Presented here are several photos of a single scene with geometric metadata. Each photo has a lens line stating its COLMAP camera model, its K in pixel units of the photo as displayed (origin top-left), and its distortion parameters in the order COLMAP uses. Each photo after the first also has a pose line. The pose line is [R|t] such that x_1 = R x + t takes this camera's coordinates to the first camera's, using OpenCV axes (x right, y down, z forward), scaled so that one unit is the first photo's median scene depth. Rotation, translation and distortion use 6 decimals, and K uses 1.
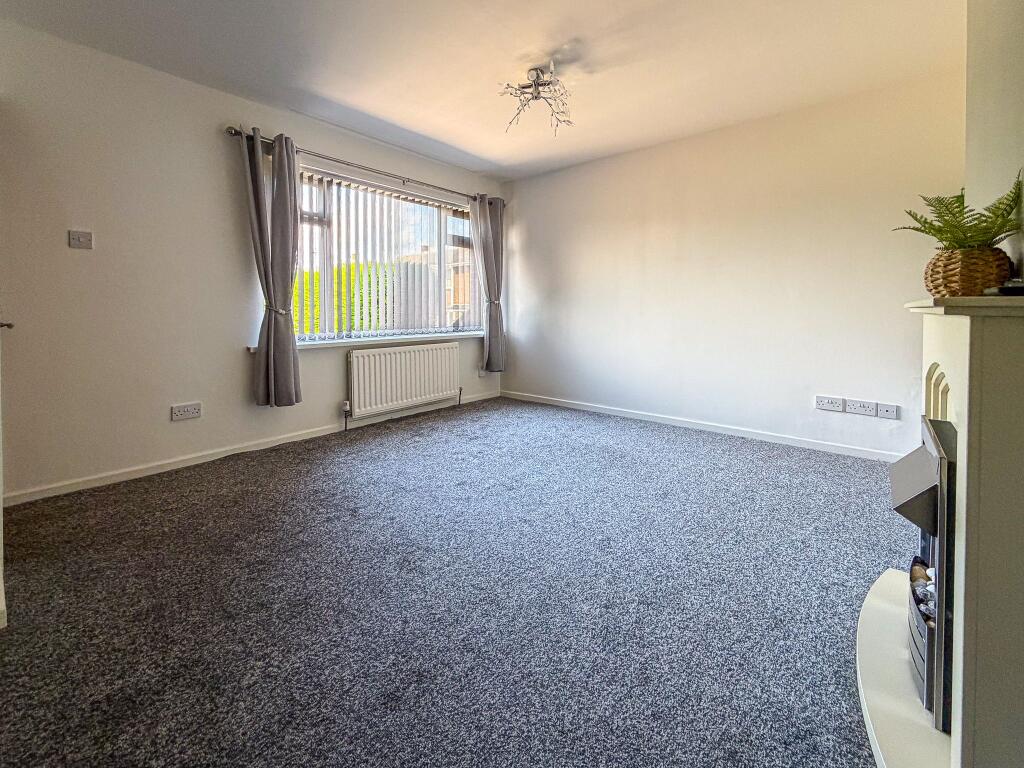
lens RADIAL K [[420.8, 0, 507.0], [0, 420.8, 352.0], [0, 0, 1]] dist [-0.001740, 0.000120]
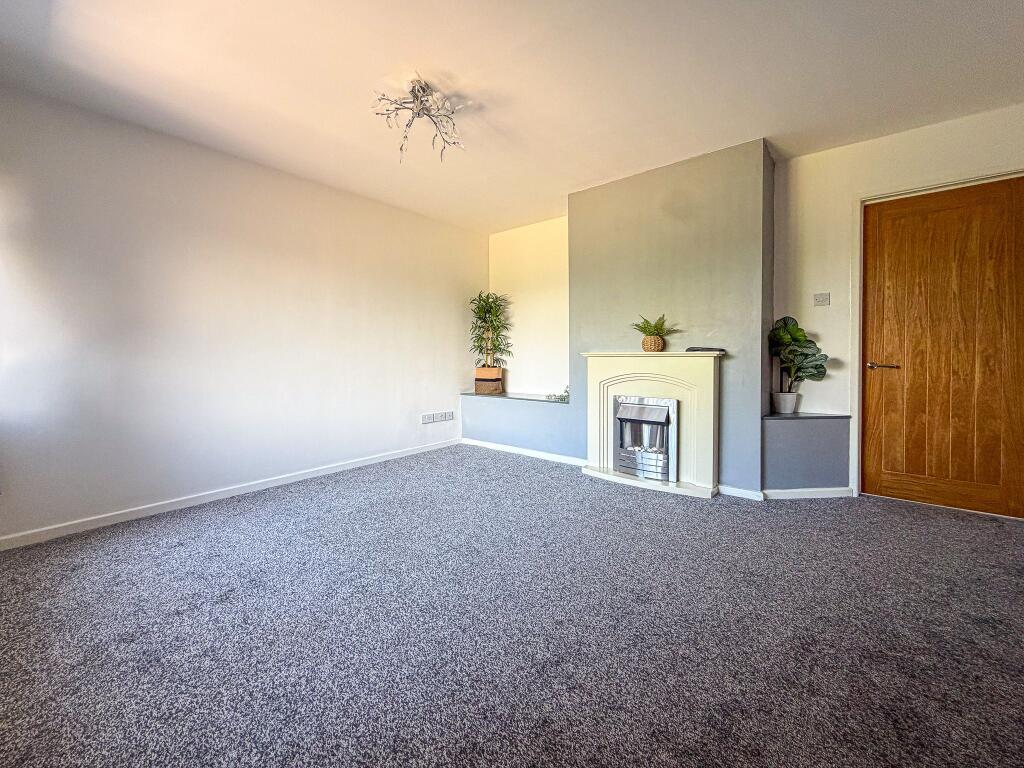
lens RADIAL K [[420.8, 0, 507.0], [0, 420.8, 352.0], [0, 0, 1]] dist [-0.001740, 0.000120]
pose [[-0.005026, 0.008414, 0.999952, -0.762009], [0.111288, 0.993758, -0.007803, -0.071408], [-0.993775, 0.111244, -0.005931, 0.763898]]
